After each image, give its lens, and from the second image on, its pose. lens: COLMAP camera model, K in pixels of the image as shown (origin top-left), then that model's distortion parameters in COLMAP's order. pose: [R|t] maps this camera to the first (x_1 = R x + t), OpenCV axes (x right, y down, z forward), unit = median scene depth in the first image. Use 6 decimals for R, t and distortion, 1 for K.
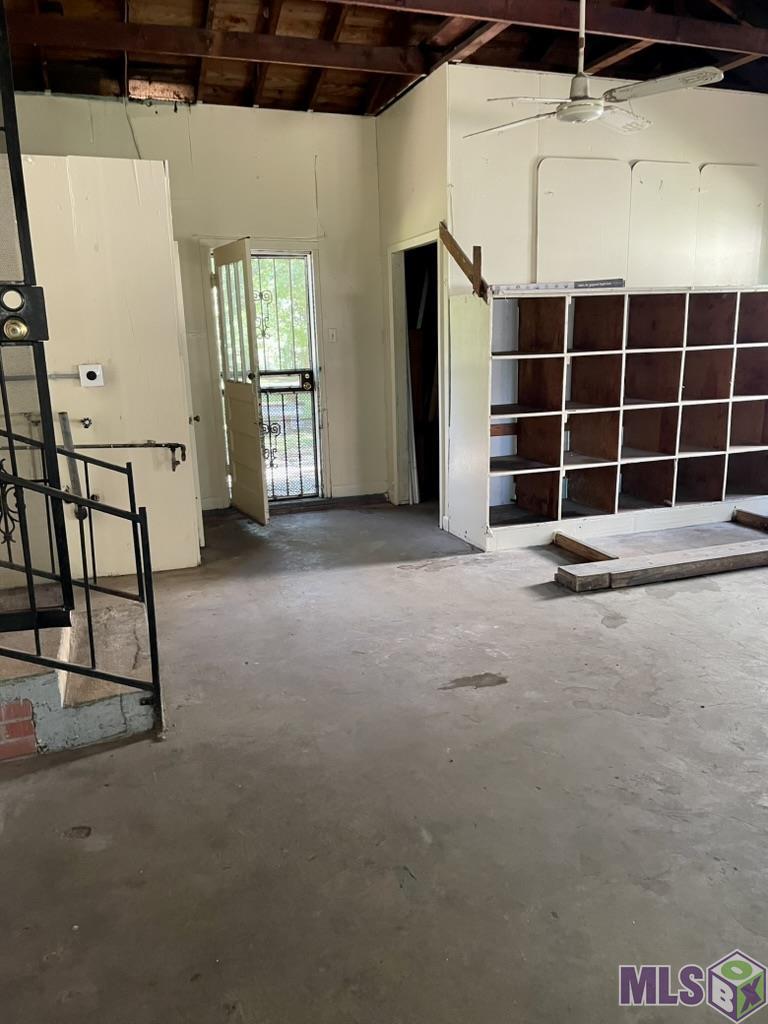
lens RADIAL K [[778.9, 0, 385.6], [0, 778.9, 511.4], [0, 0, 1]] dist [0.056942, -0.022914]
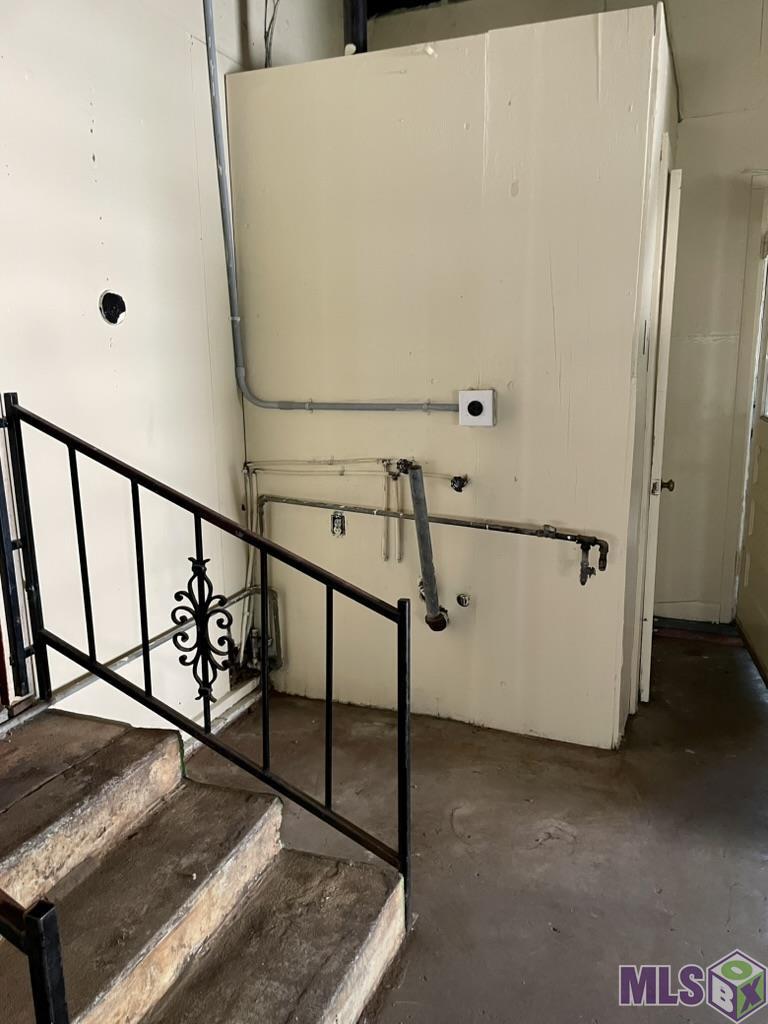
lens RADIAL K [[778.9, 0, 384.5], [0, 778.9, 518.3], [0, 0, 1]] dist [0.056942, -0.022914]
pose [[0.745238, 0.153422, -0.648908, -0.021940], [-0.151371, 0.986688, 0.059441, -0.110135], [0.649390, 0.053928, 0.758541, 0.485267]]
